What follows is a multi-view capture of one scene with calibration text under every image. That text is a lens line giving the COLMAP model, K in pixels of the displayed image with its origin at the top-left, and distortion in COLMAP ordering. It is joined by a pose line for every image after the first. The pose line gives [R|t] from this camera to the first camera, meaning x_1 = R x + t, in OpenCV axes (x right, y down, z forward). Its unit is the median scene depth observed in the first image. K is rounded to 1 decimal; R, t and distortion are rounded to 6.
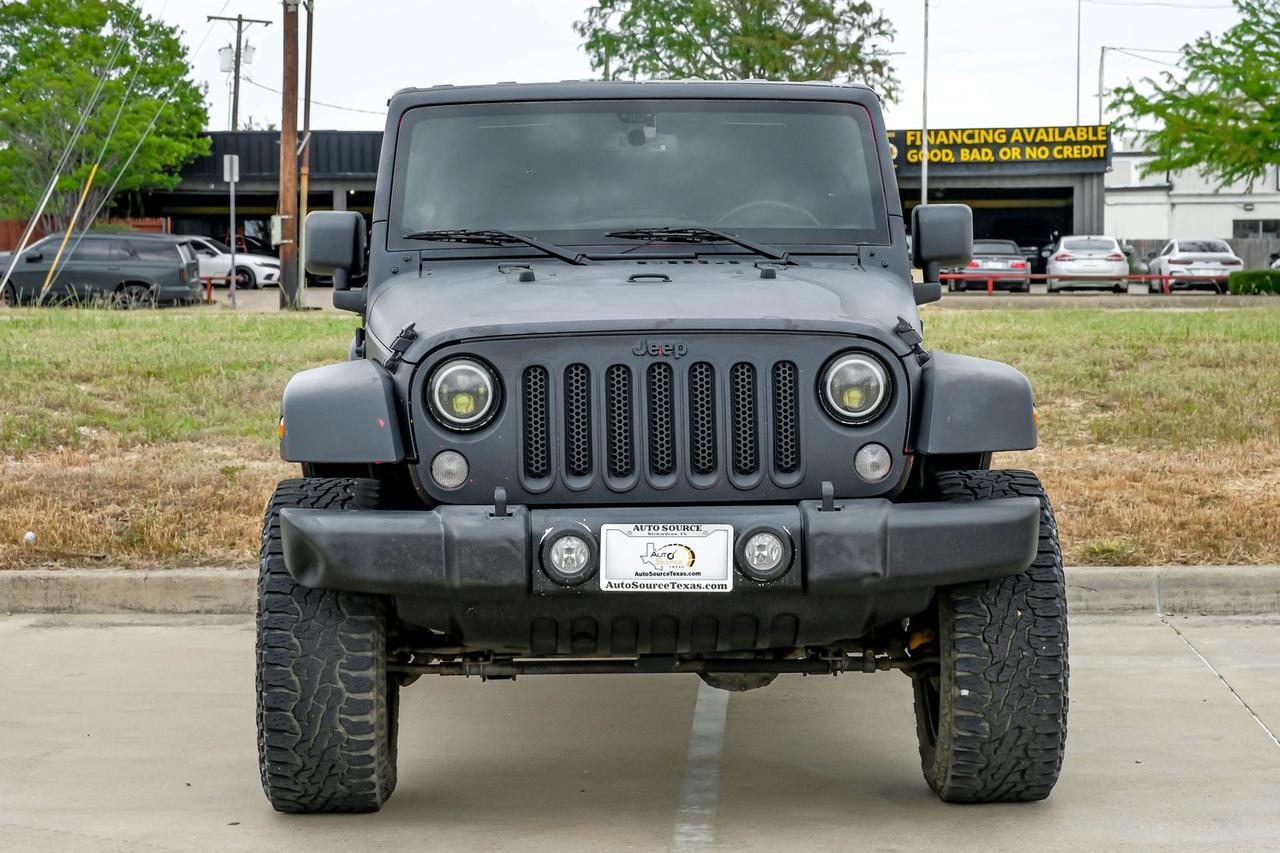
lens RADIAL K [[3184.4, 0, 640.0], [0, 3184.4, 426.5], [0, 0, 1]] dist [0.083130, 0.836941]
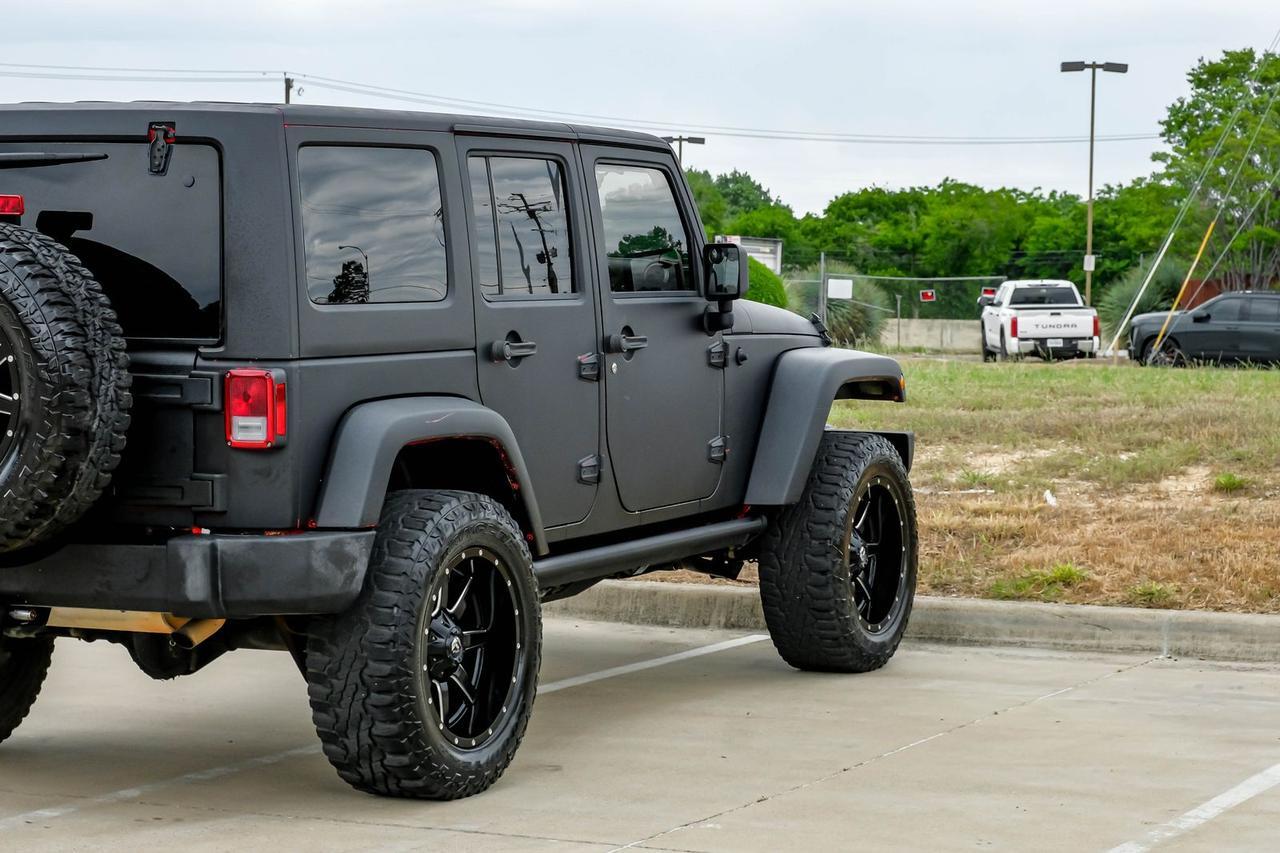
lens RADIAL K [[3360.1, 0, 691.5], [0, 3360.1, 407.2], [0, 0, 1]] dist [0.045182, 1.564472]
pose [[0.907509, 0.030264, -0.418941, 0.402350], [-0.042194, 0.998924, -0.019238, 0.005644], [0.417908, 0.035136, 0.907810, -0.030586]]
